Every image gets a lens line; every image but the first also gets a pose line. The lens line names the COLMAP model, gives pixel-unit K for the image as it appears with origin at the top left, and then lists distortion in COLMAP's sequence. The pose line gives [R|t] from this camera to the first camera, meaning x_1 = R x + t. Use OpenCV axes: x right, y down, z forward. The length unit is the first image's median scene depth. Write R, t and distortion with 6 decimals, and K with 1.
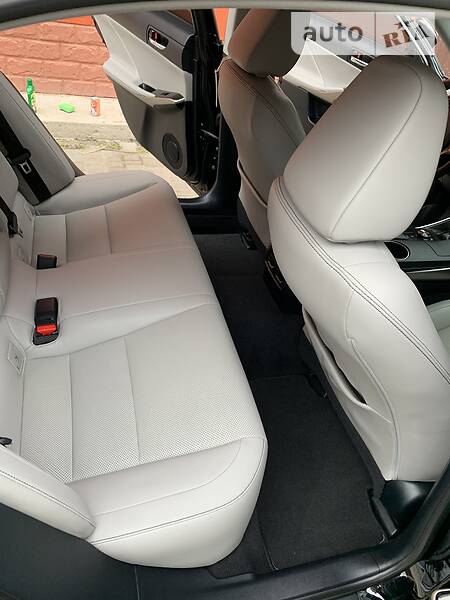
lens RADIAL K [[457.7, 0, 225.5], [0, 457.7, 297.3], [0, 0, 1]] dist [-0.004230, -0.005883]
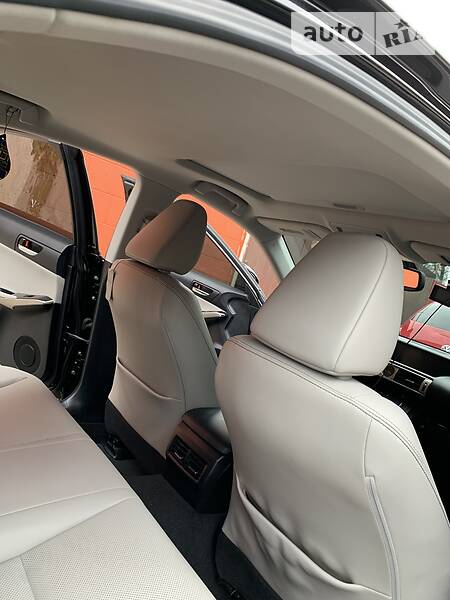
lens RADIAL K [[457.7, 0, 225.5], [0, 457.7, 297.3], [0, 0, 1]] dist [-0.004230, -0.005883]
pose [[0.903383, 0.086834, 0.419951, -0.170841], [0.134441, 0.872569, -0.469627, 0.069489], [-0.407216, 0.480712, 0.776590, 0.087050]]
